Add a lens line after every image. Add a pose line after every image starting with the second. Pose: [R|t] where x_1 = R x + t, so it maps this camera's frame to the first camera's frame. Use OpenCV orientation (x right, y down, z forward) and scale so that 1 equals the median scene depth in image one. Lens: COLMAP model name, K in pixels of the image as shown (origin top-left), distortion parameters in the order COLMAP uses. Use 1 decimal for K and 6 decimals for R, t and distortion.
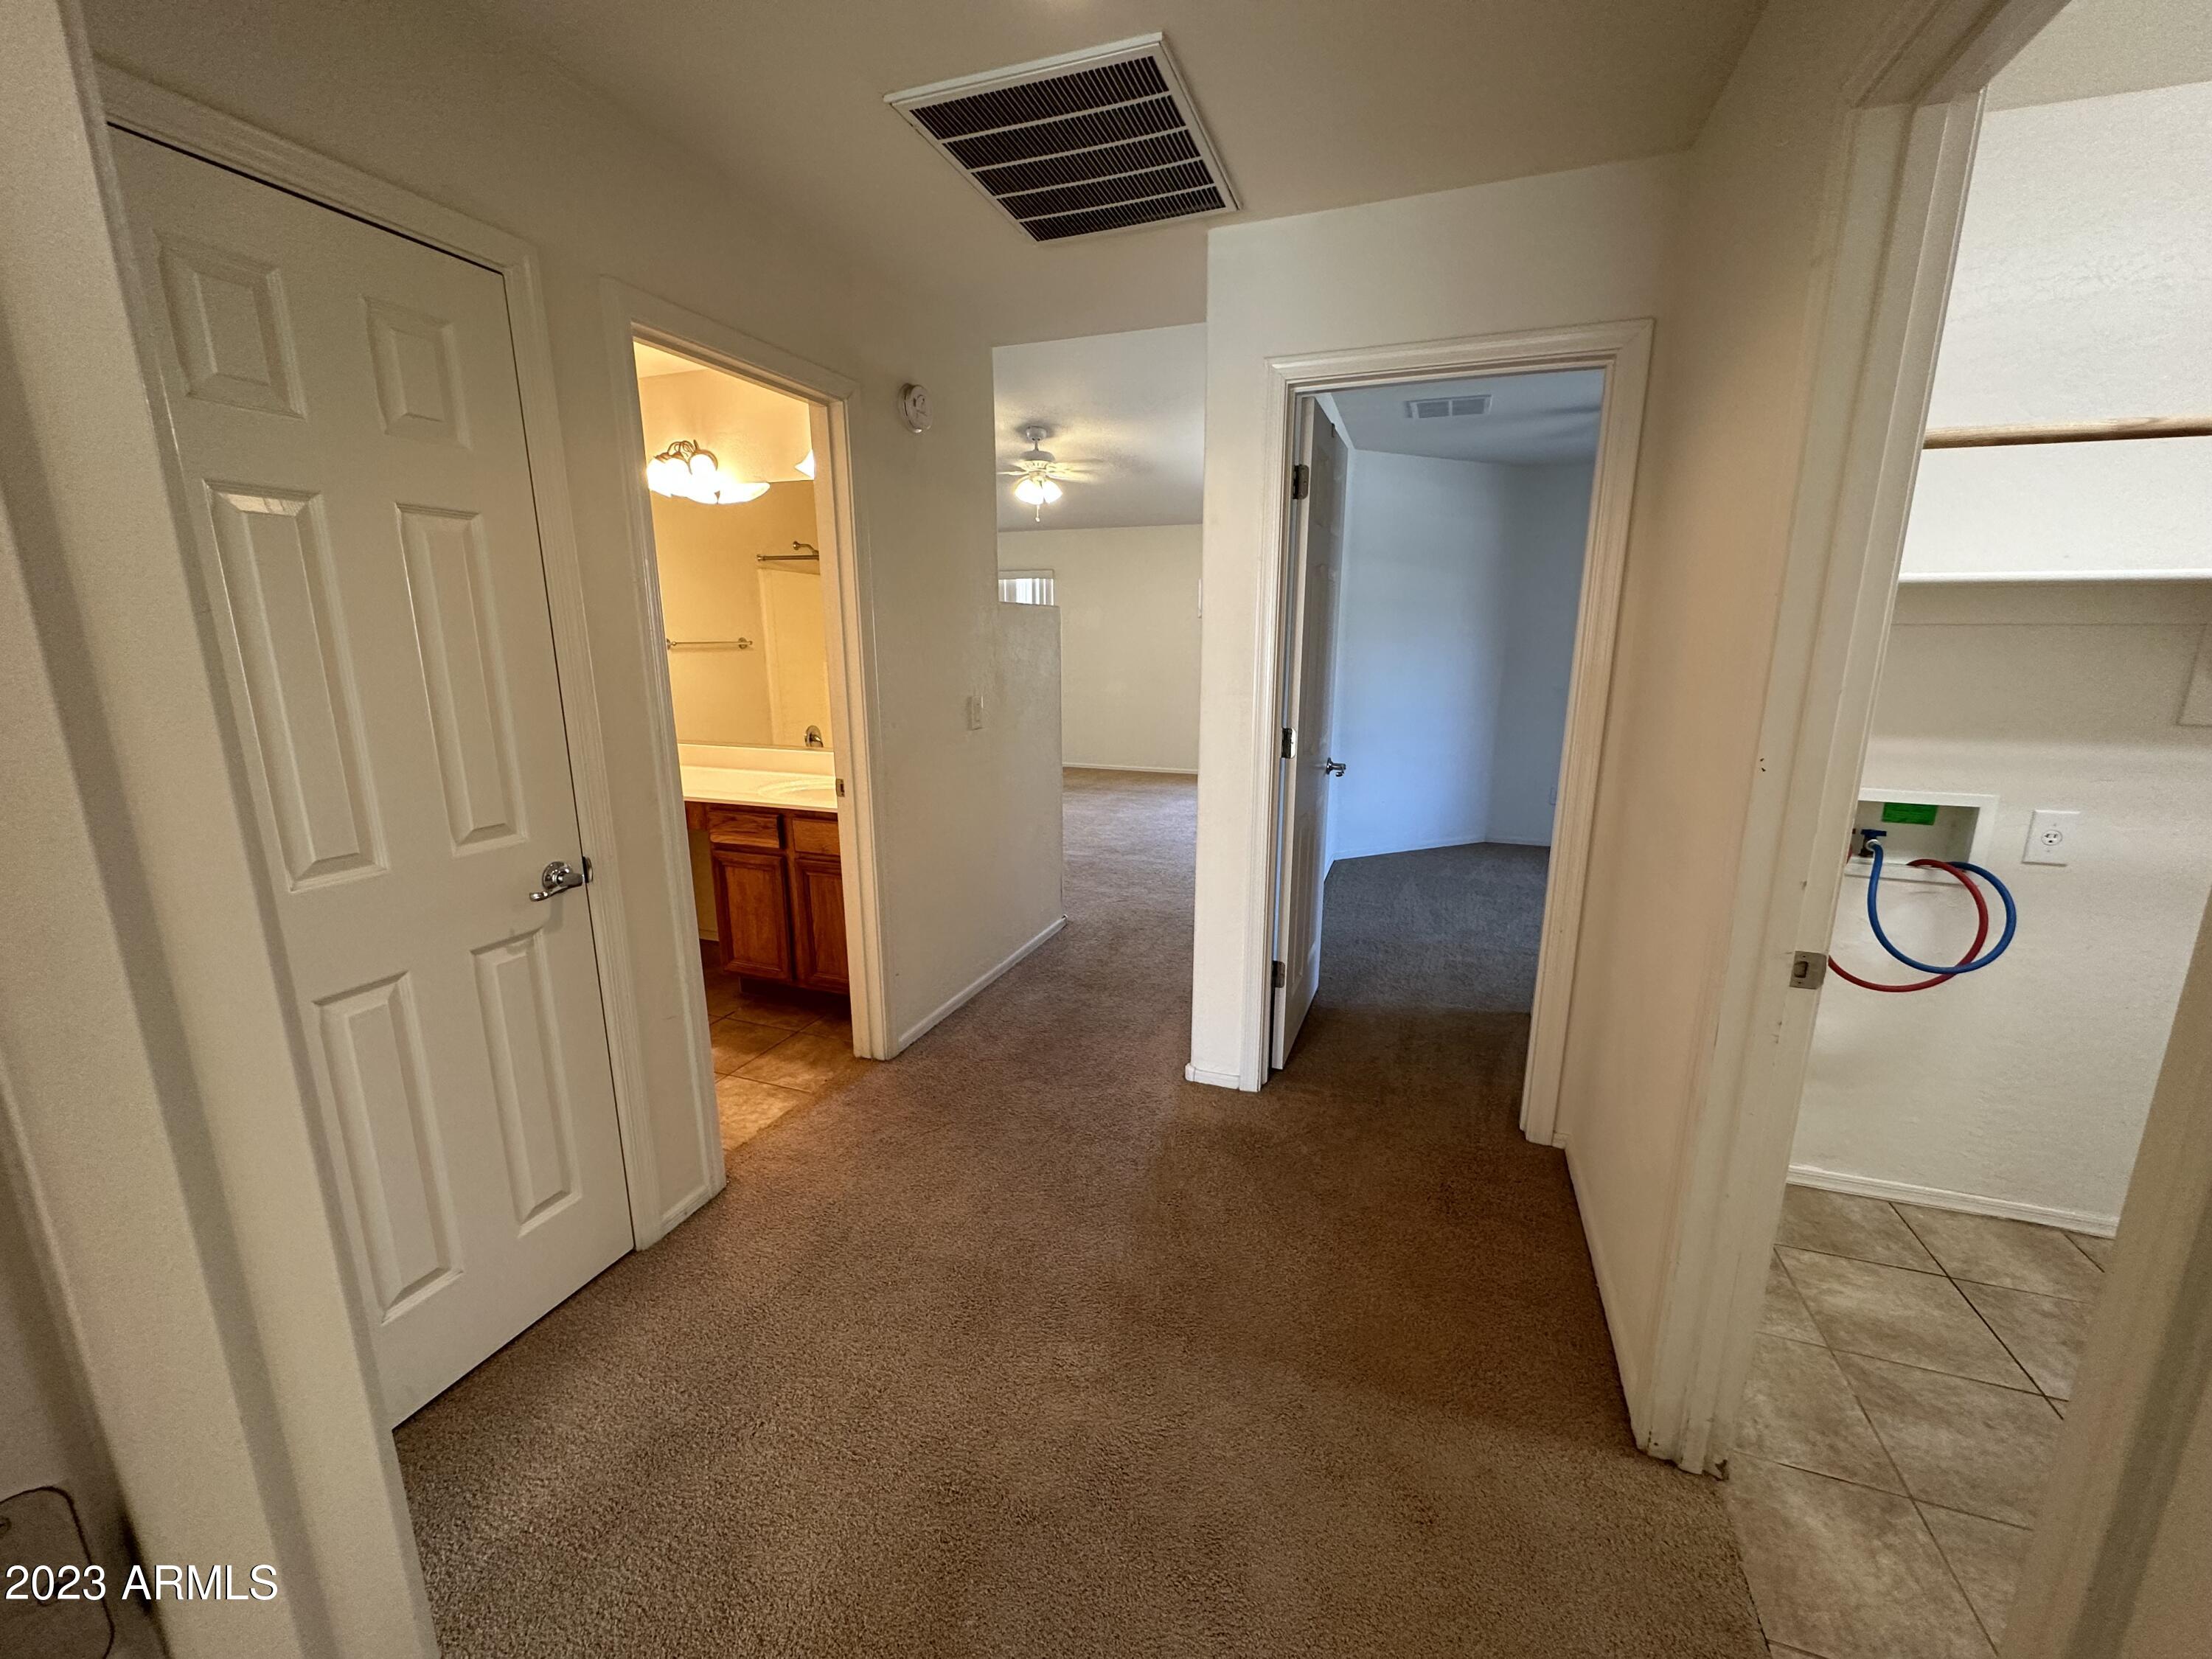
lens RADIAL K [[877.1, 0, 1107.3], [0, 877.1, 831.7], [0, 0, 1]] dist [-0.001891, -0.000481]
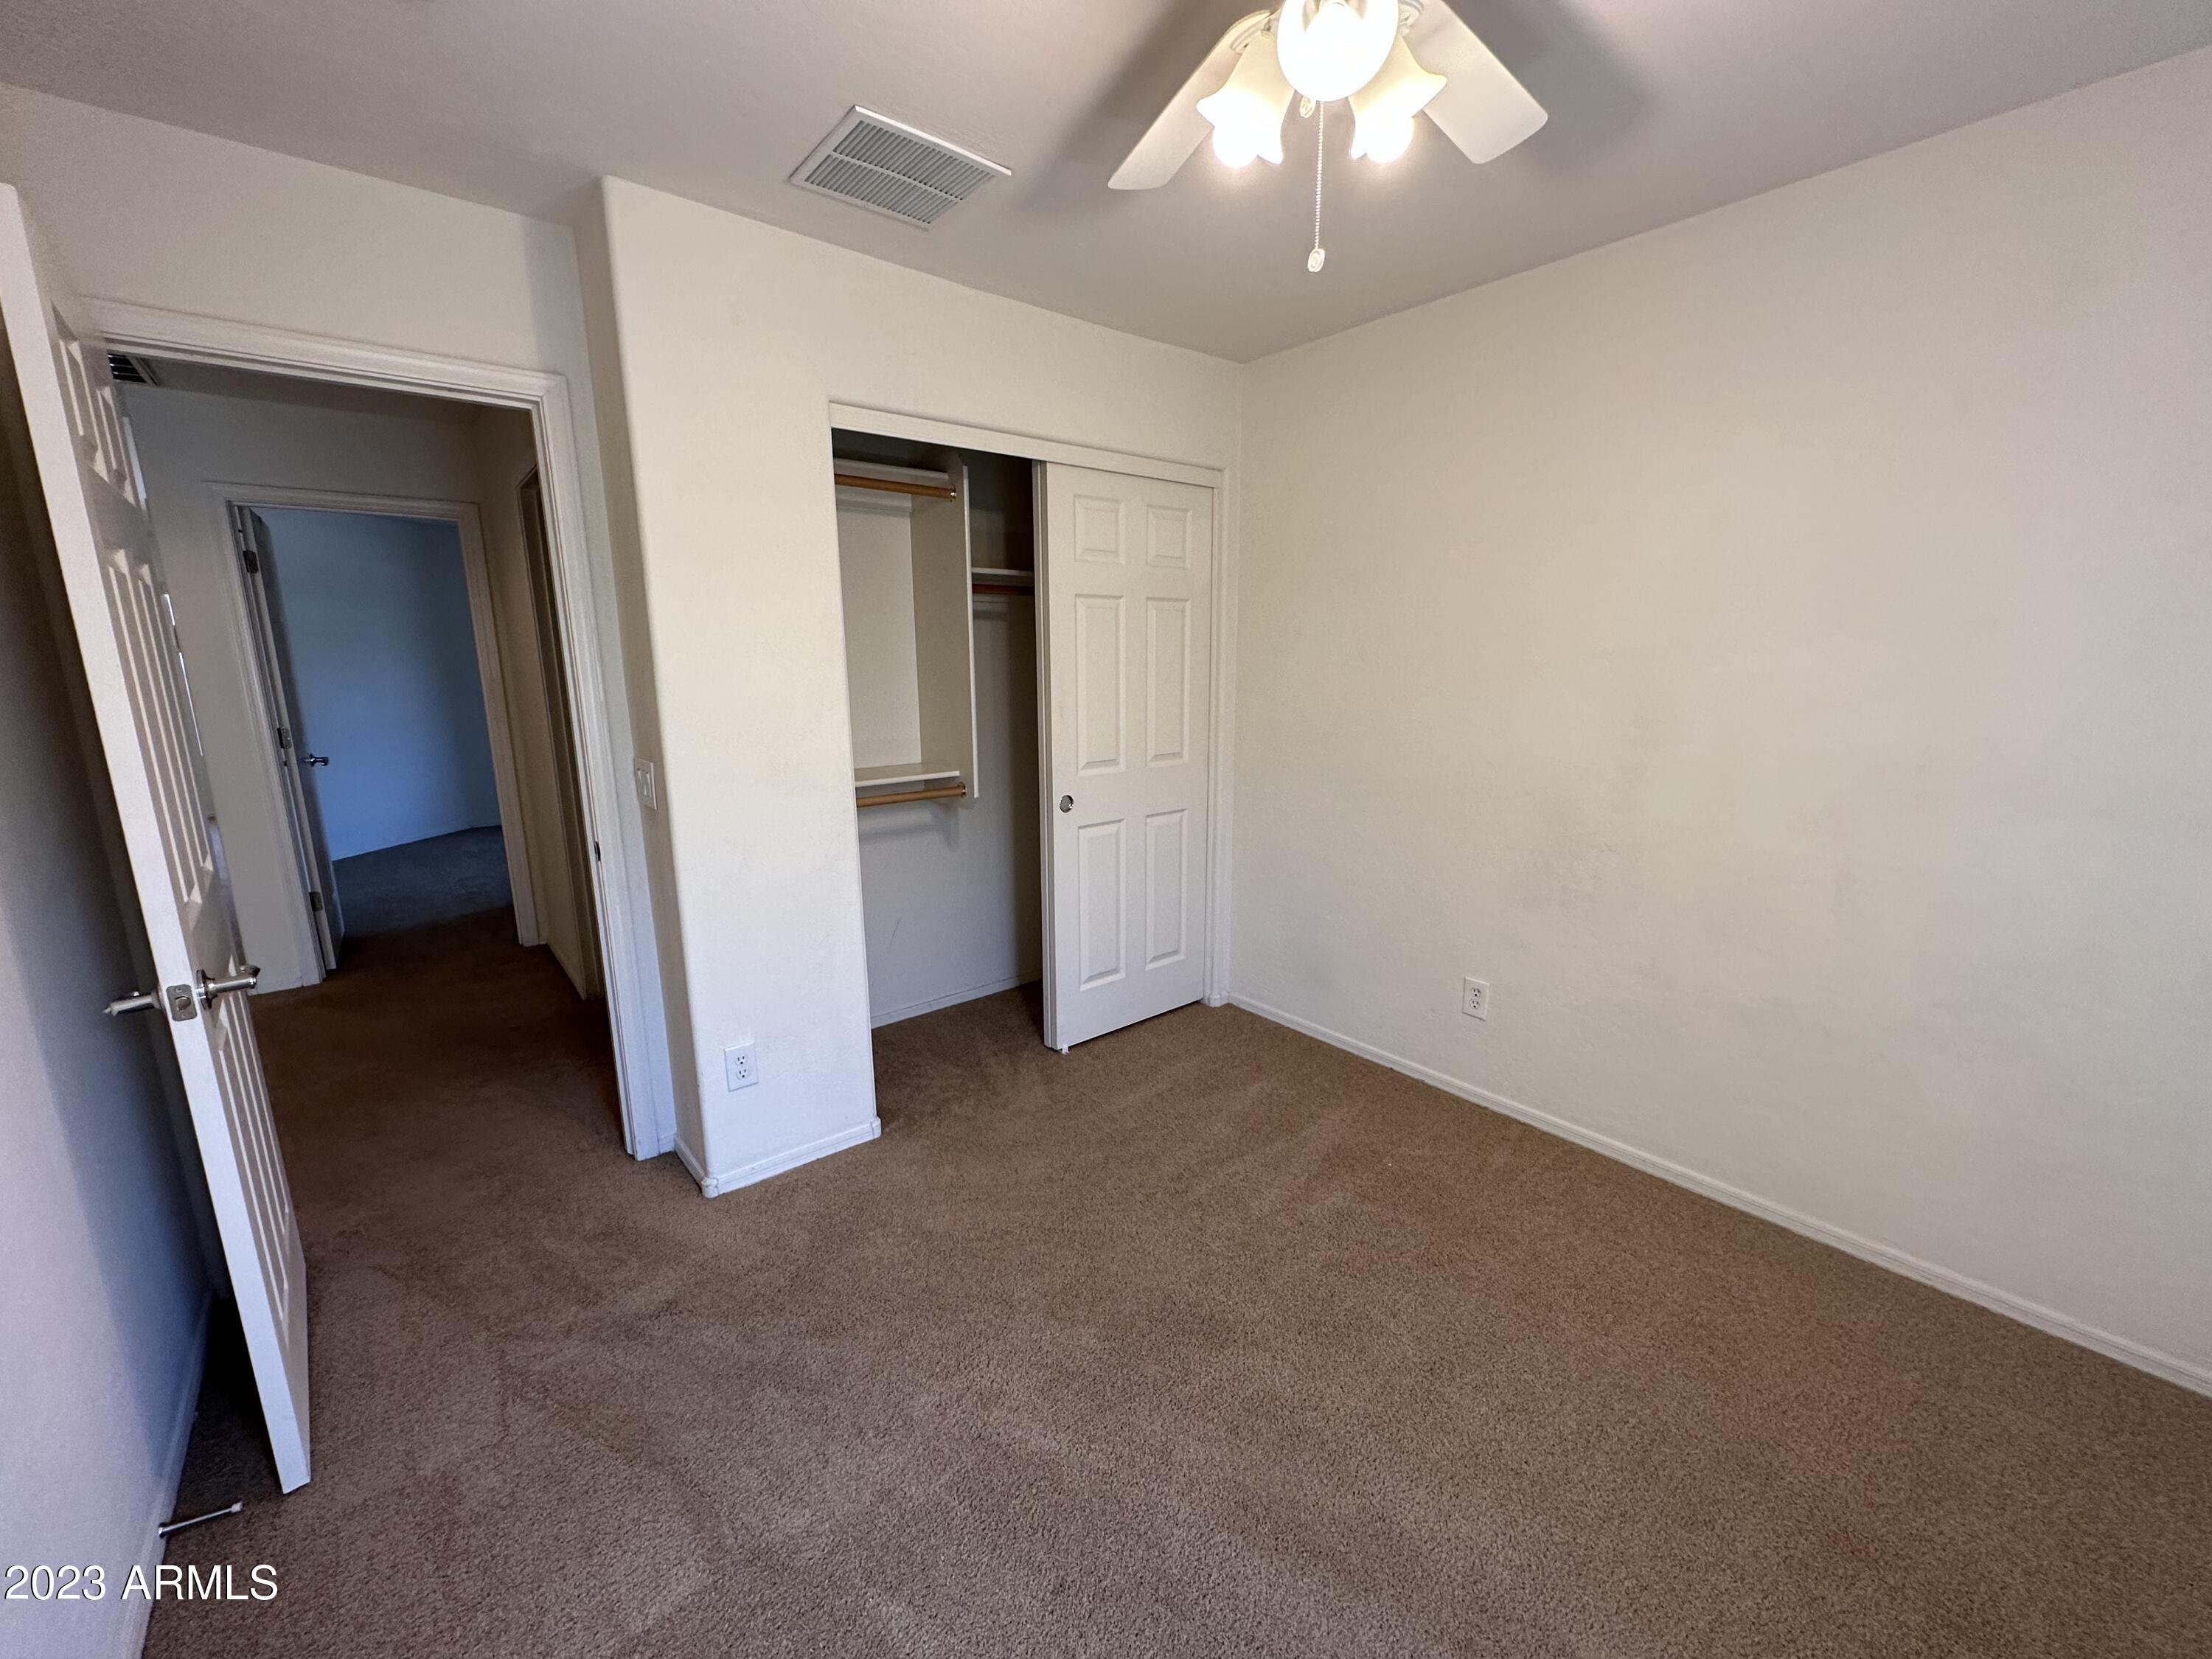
lens RADIAL K [[877.1, 0, 1103.8], [0, 877.1, 832.1], [0, 0, 1]] dist [-0.001891, -0.000481]
pose [[0.507720, -0.178290, 0.842872, -0.329680], [0.190748, 0.977334, 0.091832, 0.166099], [-0.840140, 0.114151, 0.530221, -0.829117]]
